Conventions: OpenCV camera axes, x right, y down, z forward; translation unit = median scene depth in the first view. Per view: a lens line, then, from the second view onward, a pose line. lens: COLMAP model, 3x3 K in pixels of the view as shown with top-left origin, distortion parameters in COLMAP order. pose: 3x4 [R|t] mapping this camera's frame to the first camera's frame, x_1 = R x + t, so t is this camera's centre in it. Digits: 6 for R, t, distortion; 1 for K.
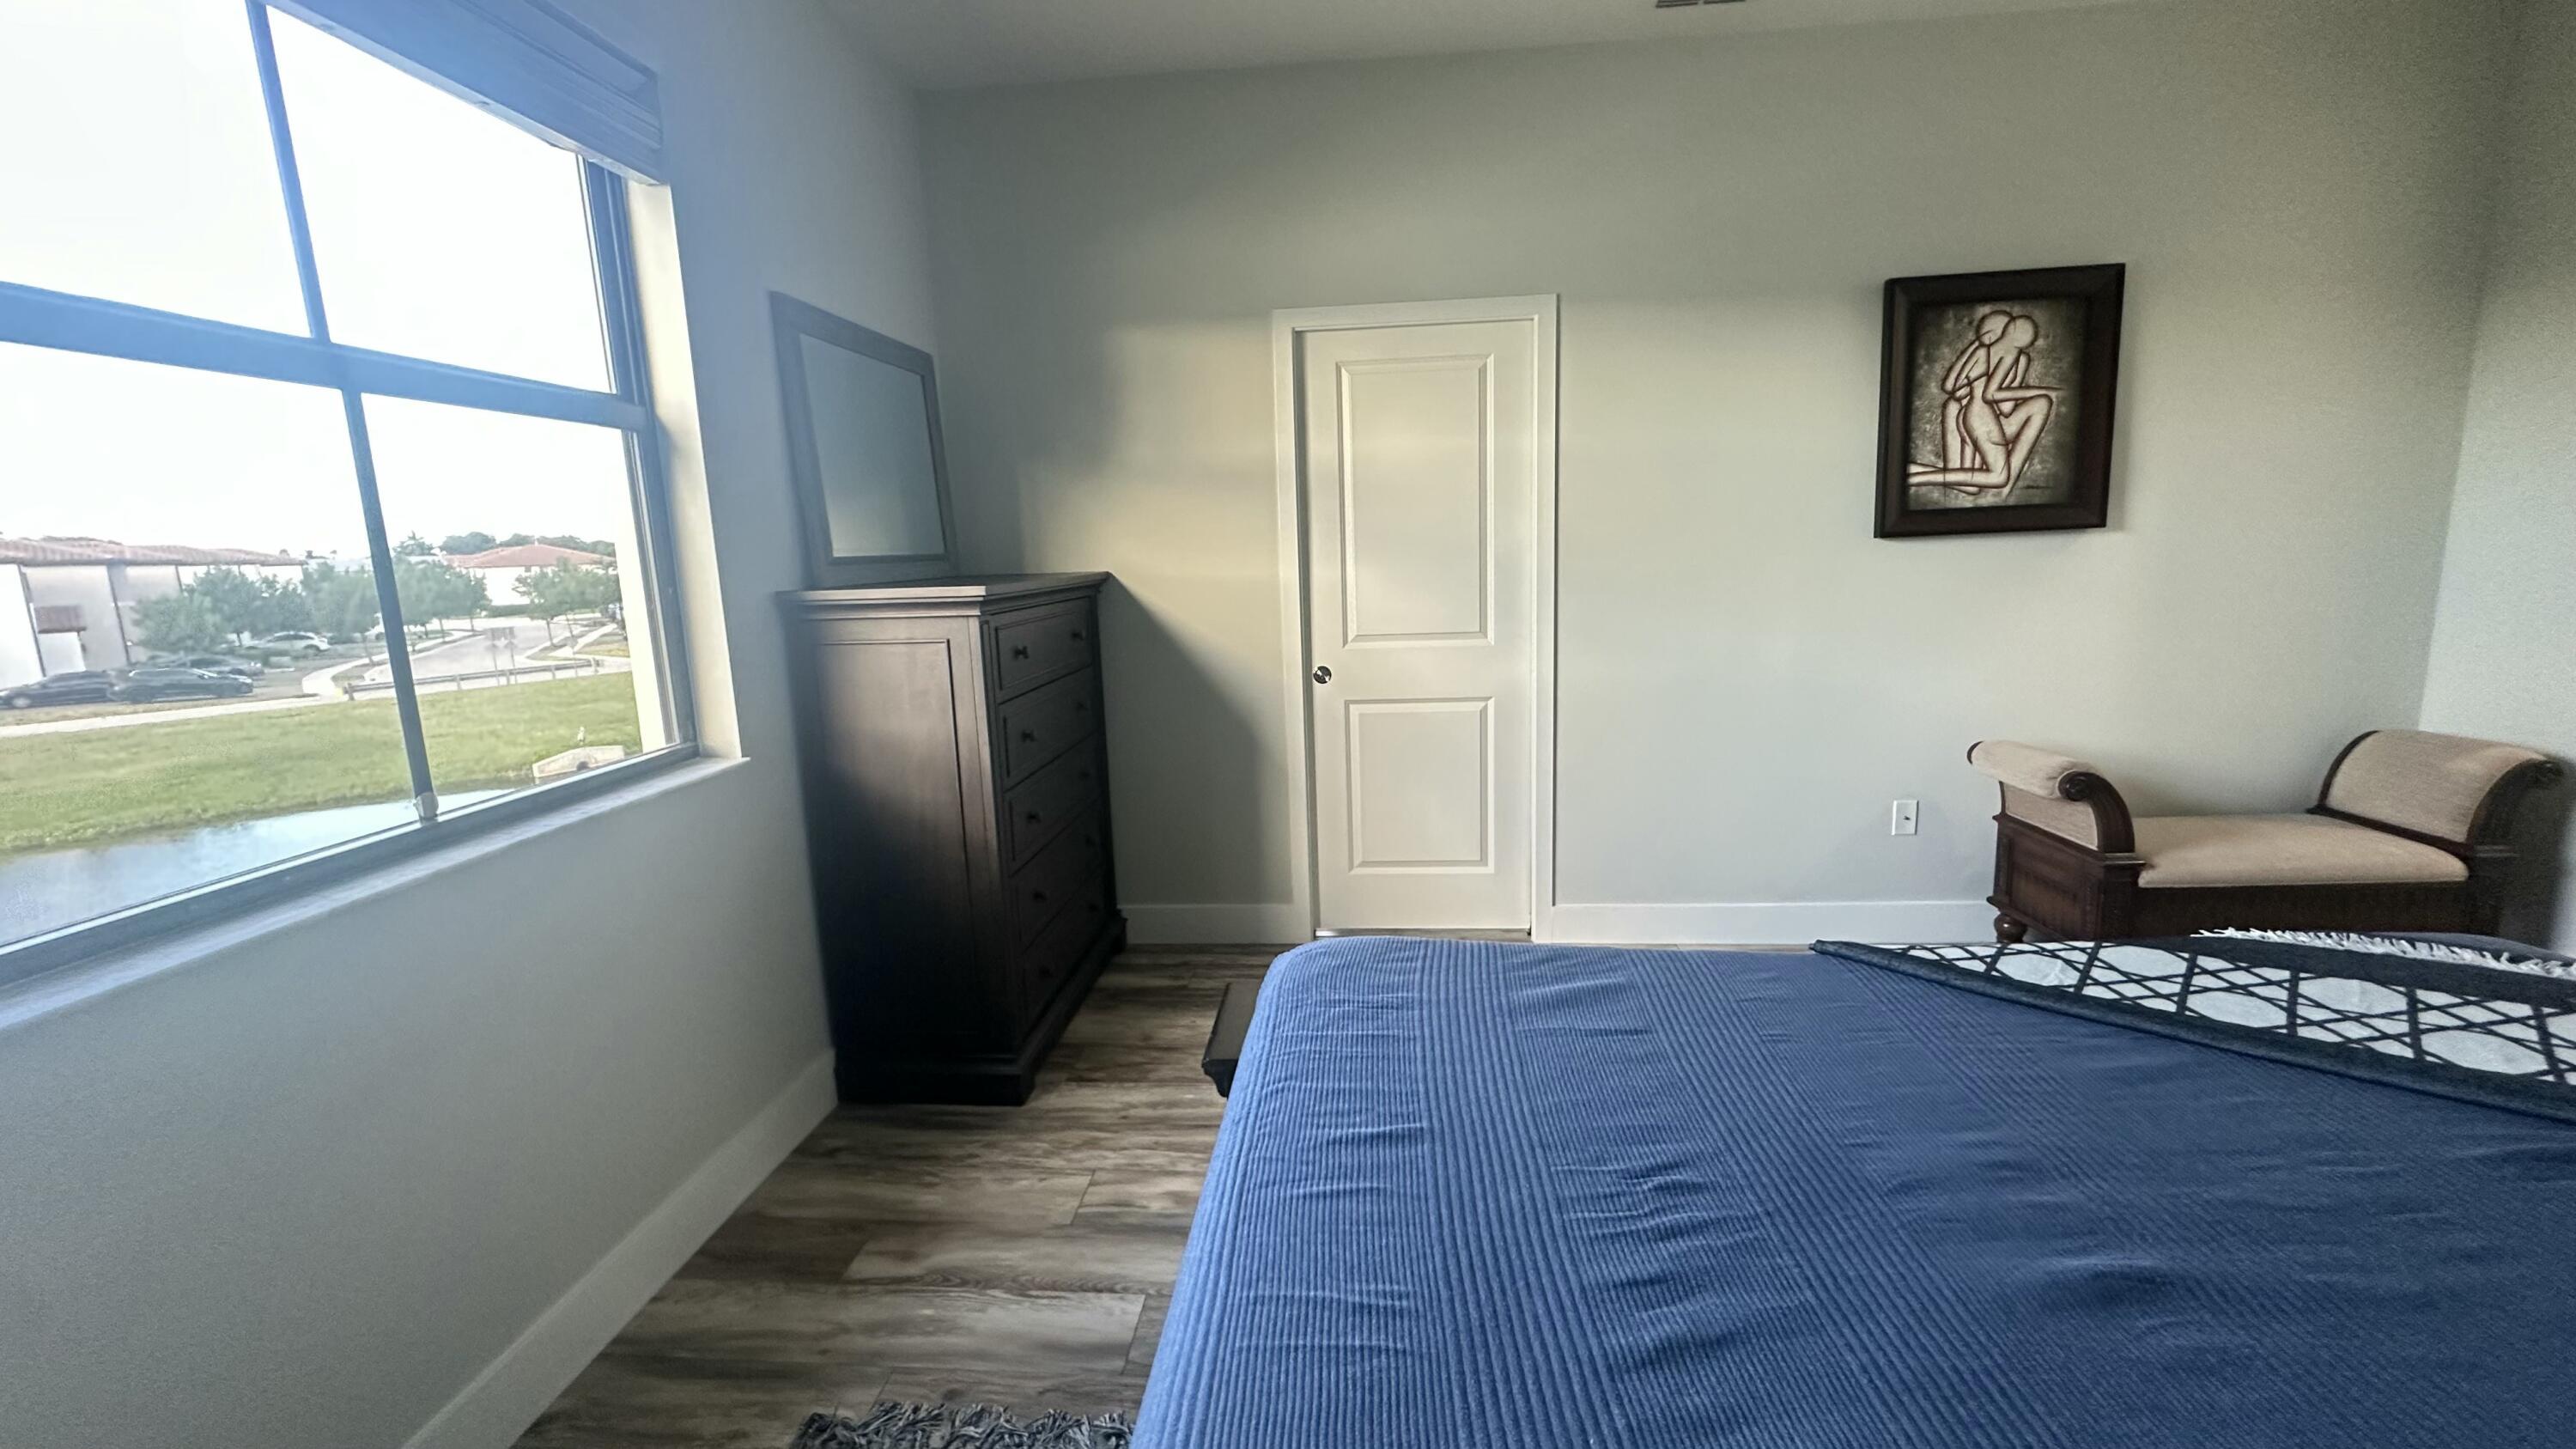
lens RADIAL K [[1027.1, 0, 1280.0], [0, 1027.1, 713.0], [0, 0, 1]] dist [-0.004438, 0.000603]
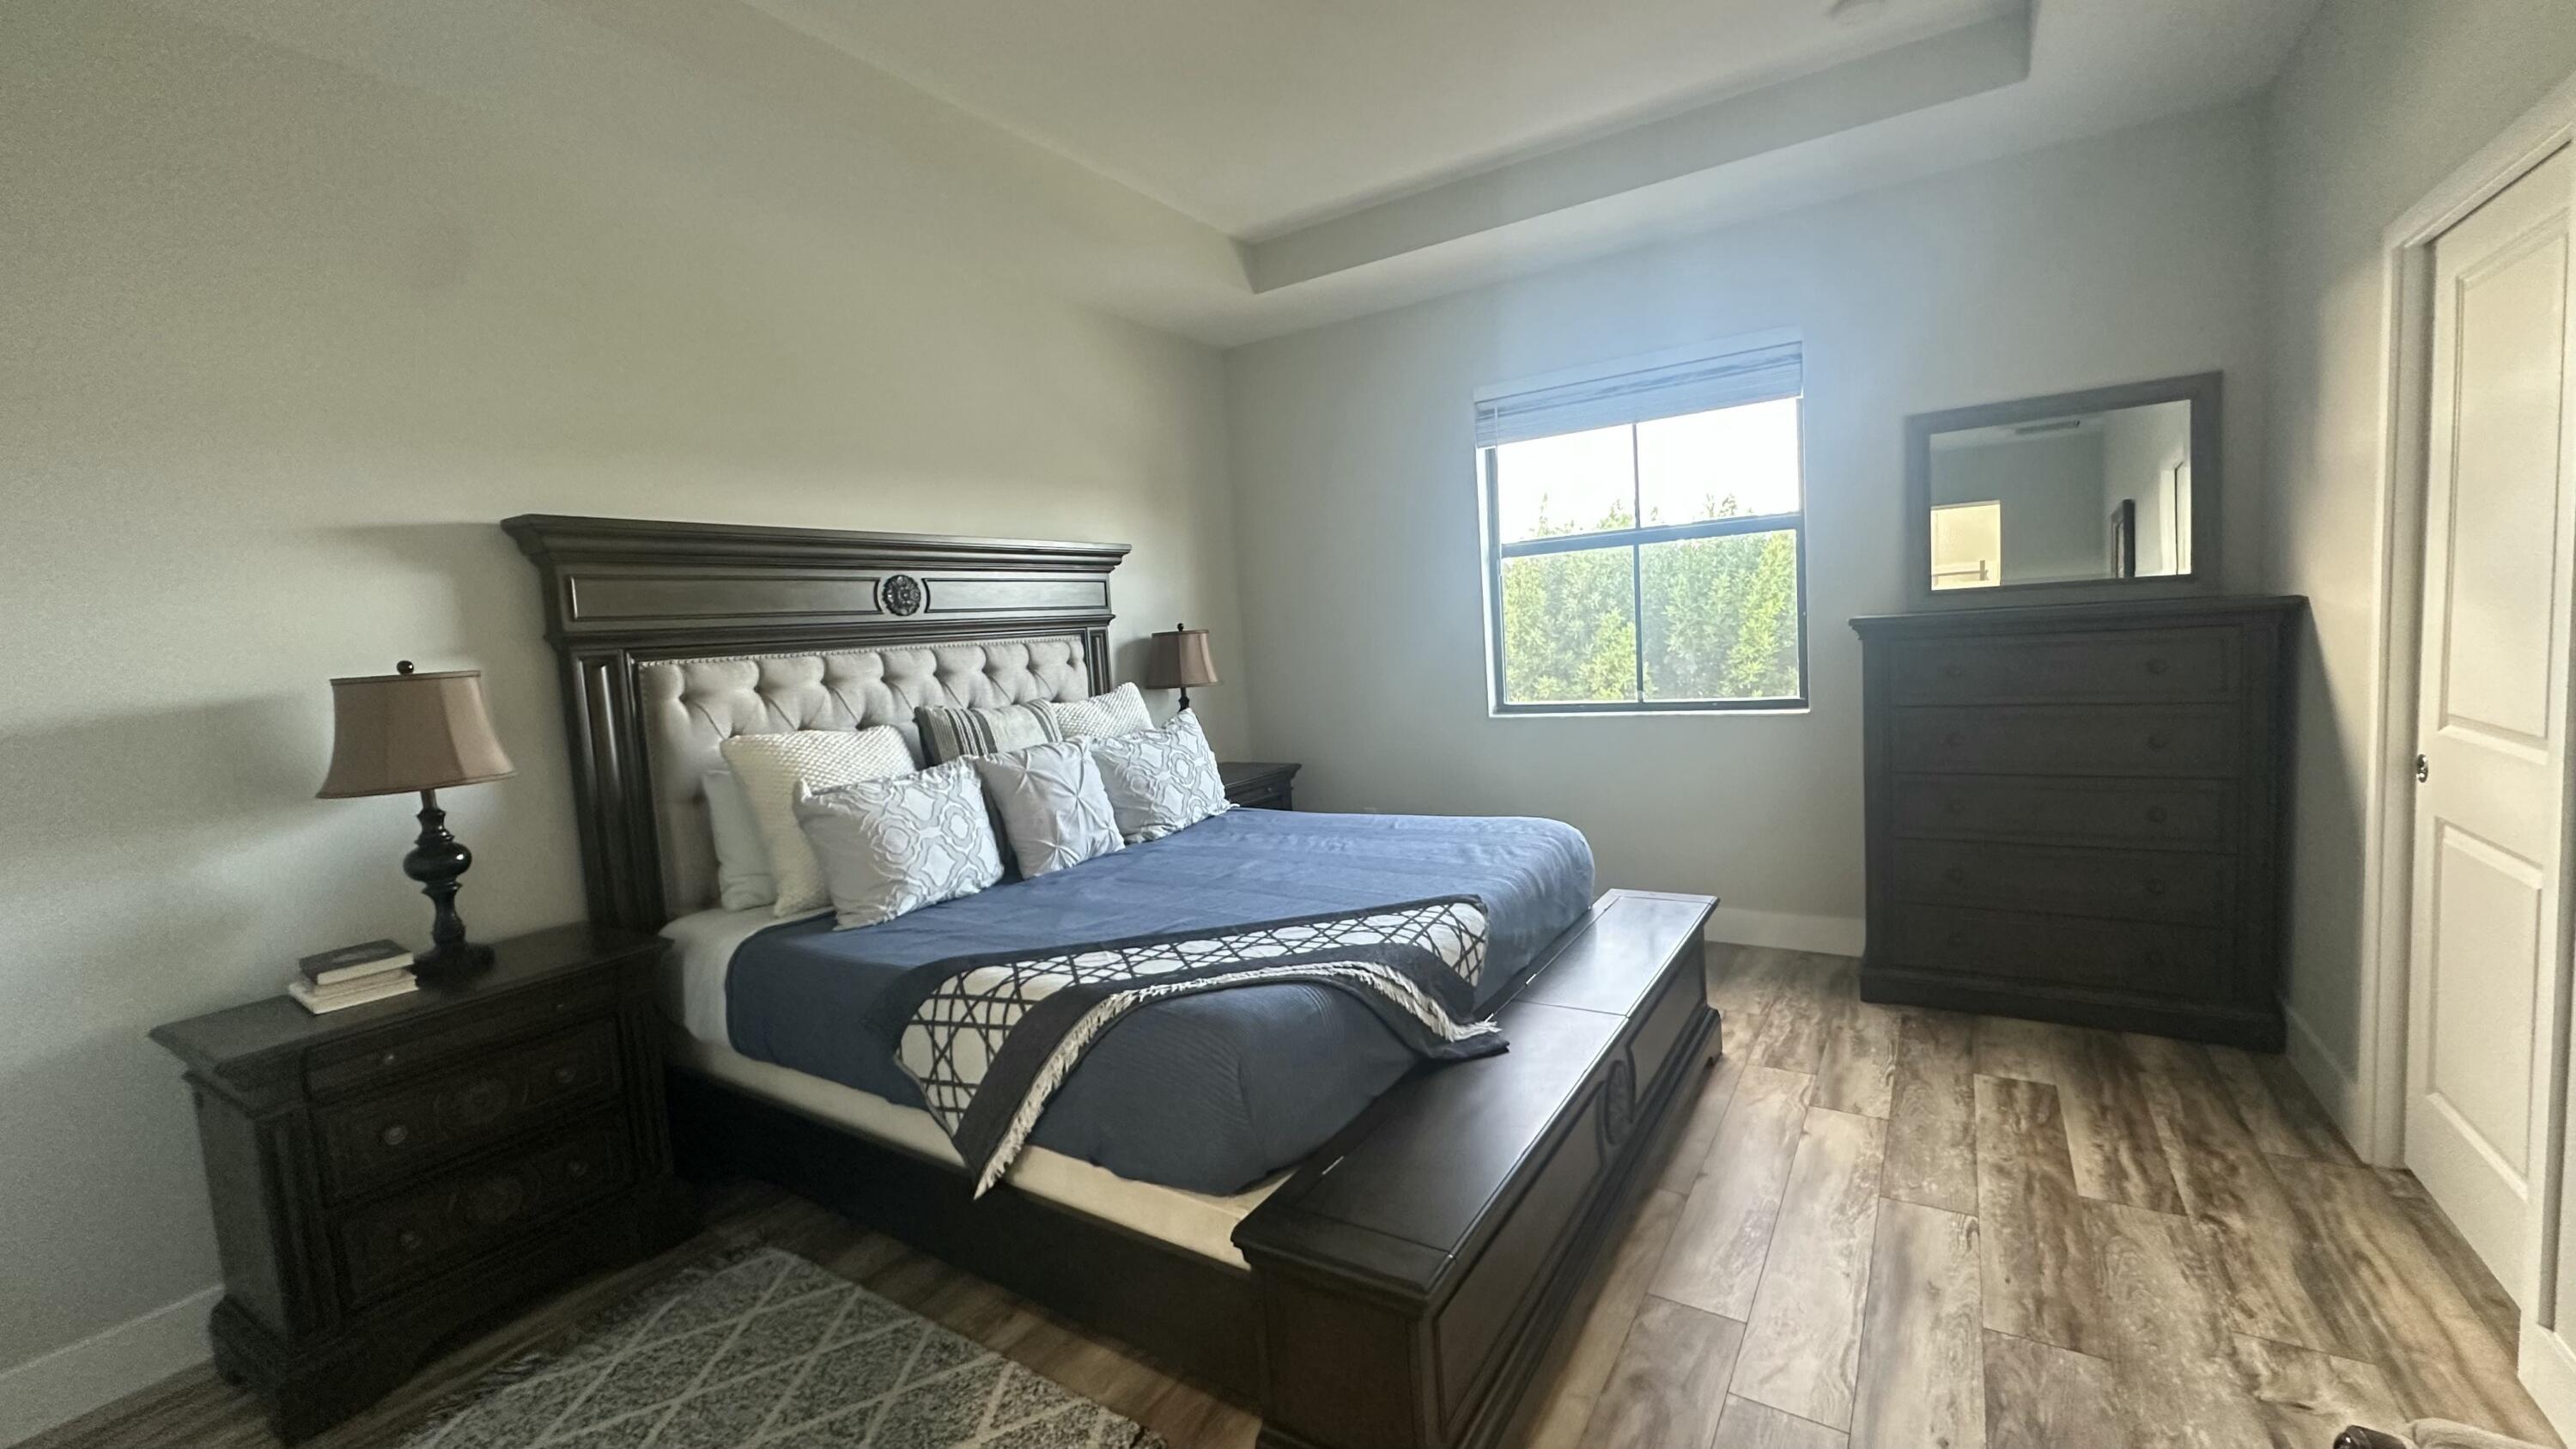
lens RADIAL K [[1027.1, 0, 1299.4], [0, 1027.1, 723.5], [0, 0, 1]] dist [-0.004438, 0.000603]
pose [[-0.446632, 0.148653, -0.882282, 1.014583], [-0.065425, 0.978035, 0.197906, -0.160923], [0.892323, 0.146114, -0.427096, 0.720132]]
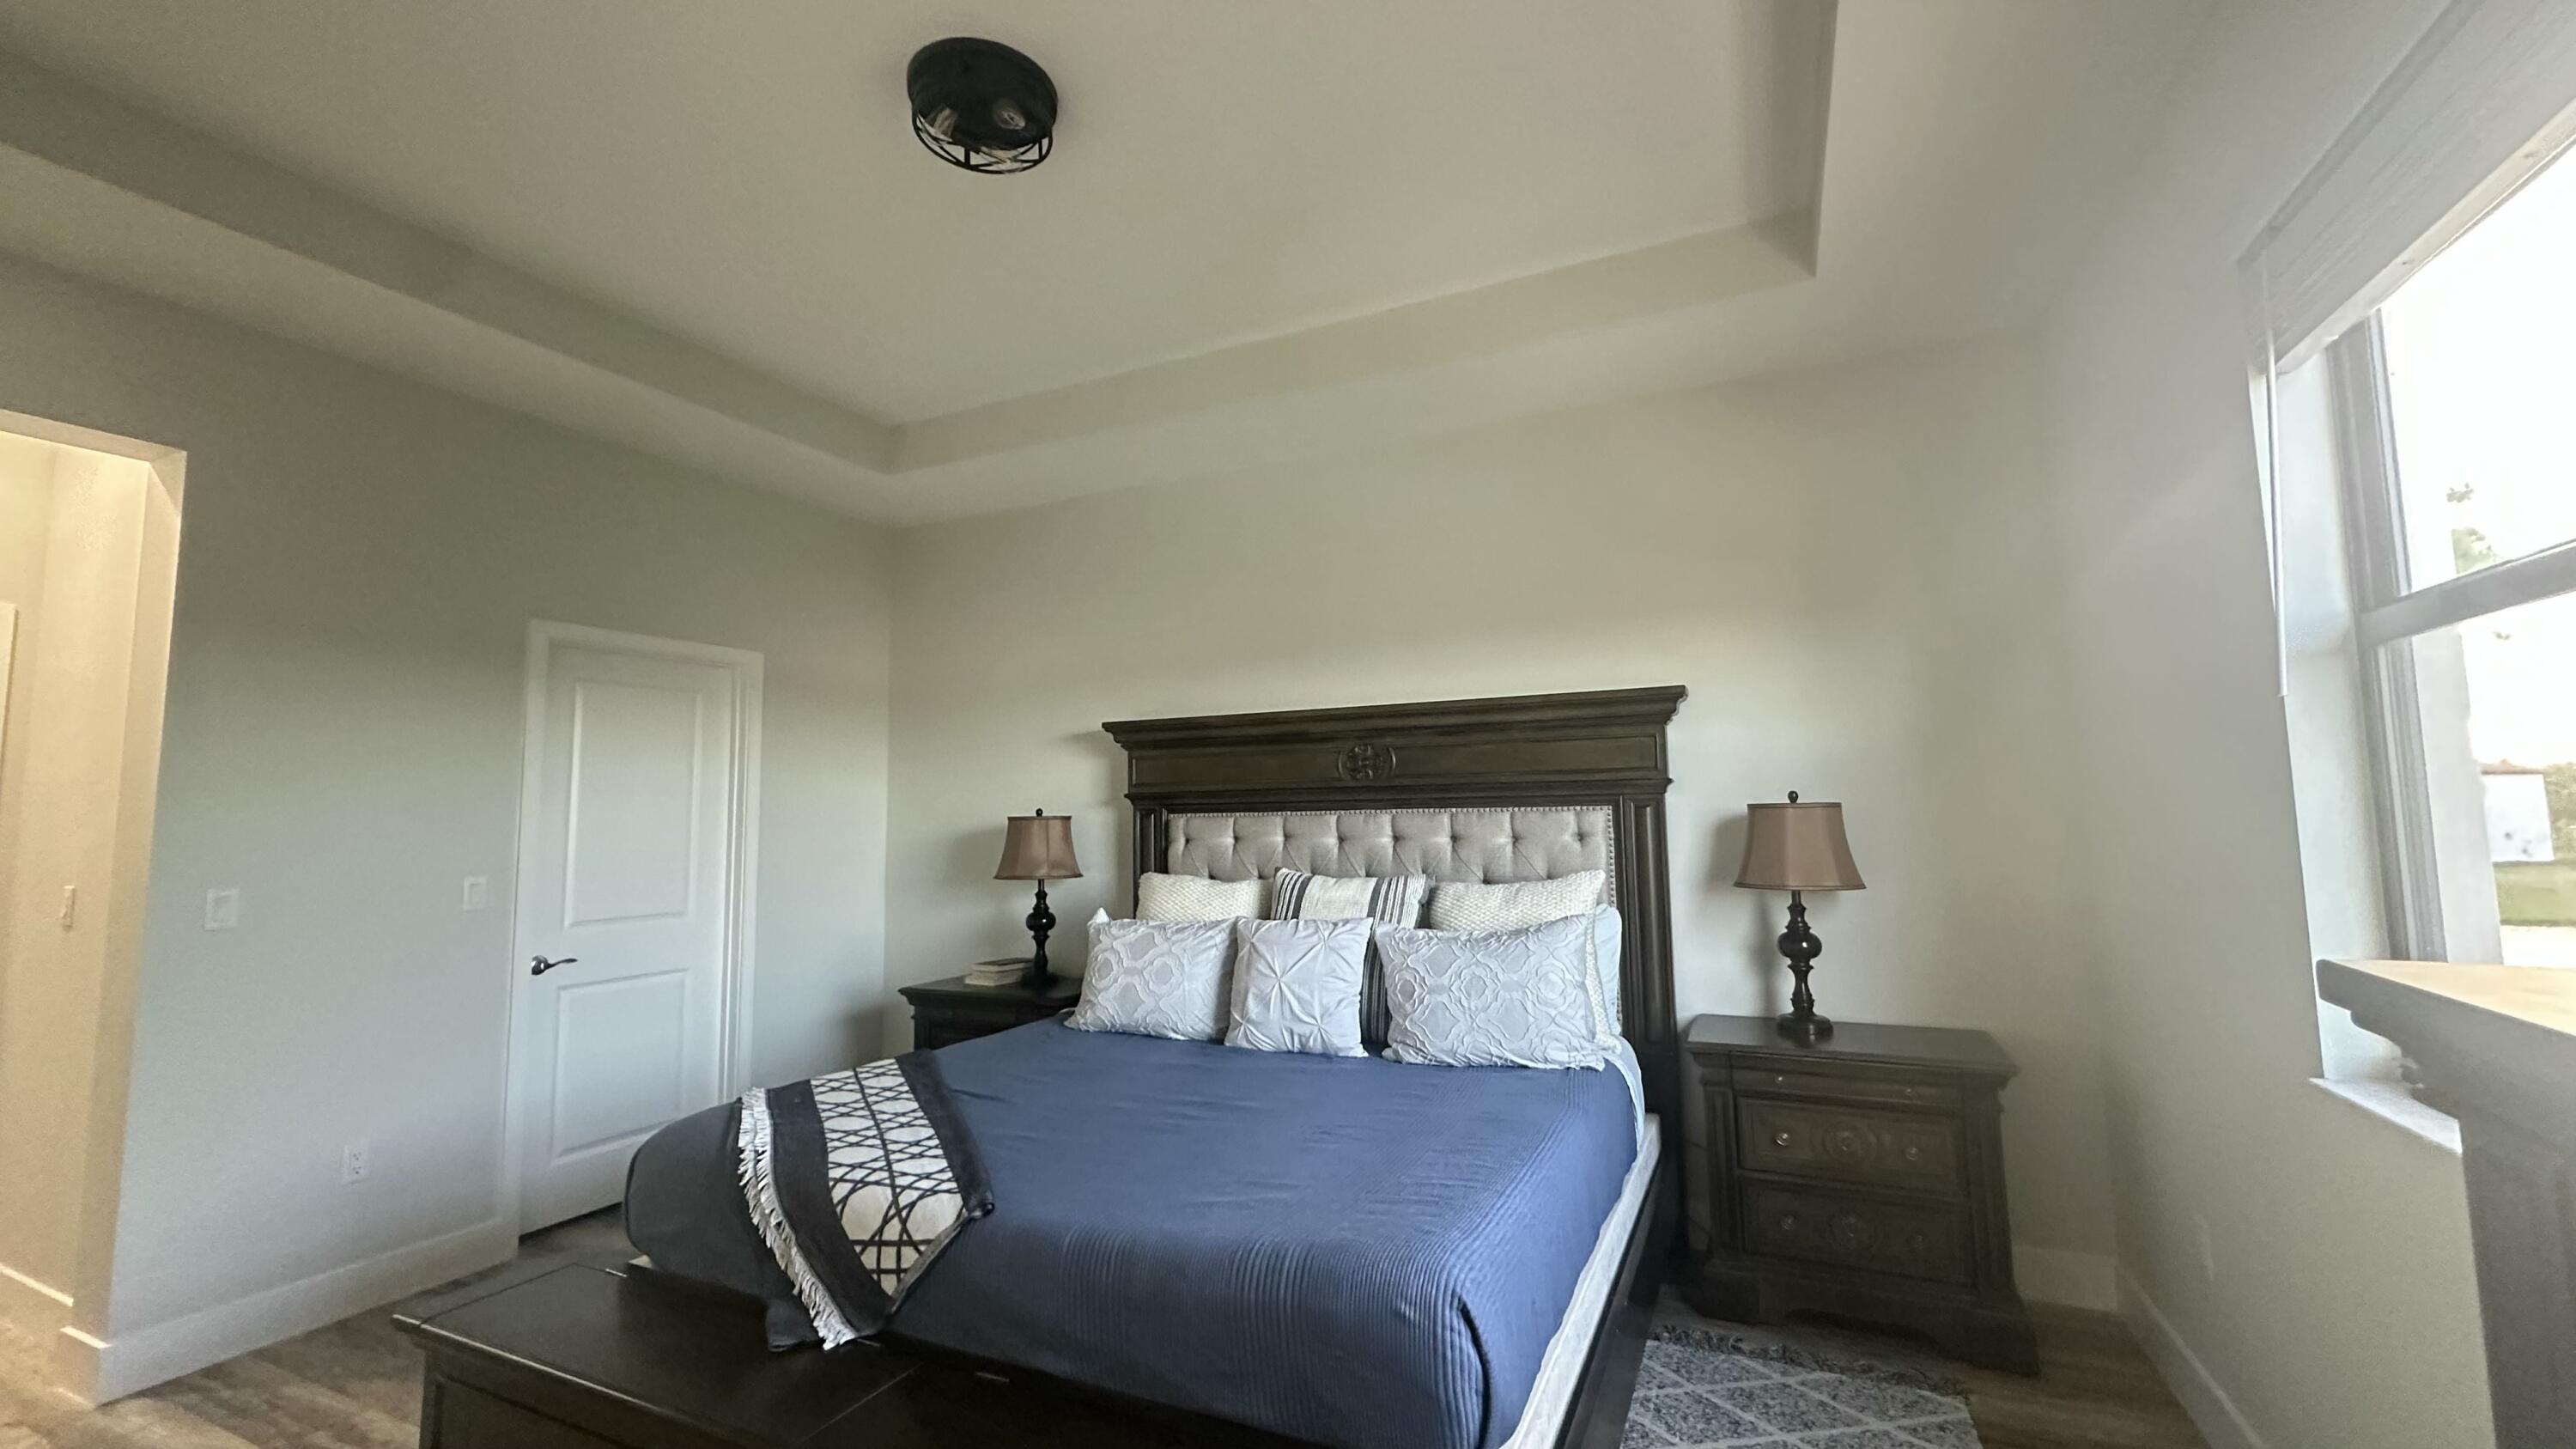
lens RADIAL K [[1027.1, 0, 1271.5], [0, 1027.1, 733.7], [0, 0, 1]] dist [-0.004438, 0.000603]
pose [[-0.935983, 0.083039, 0.342112, -0.089870], [0.108294, 0.992576, 0.055358, -0.158232], [-0.334976, 0.088863, -0.938027, 0.983075]]
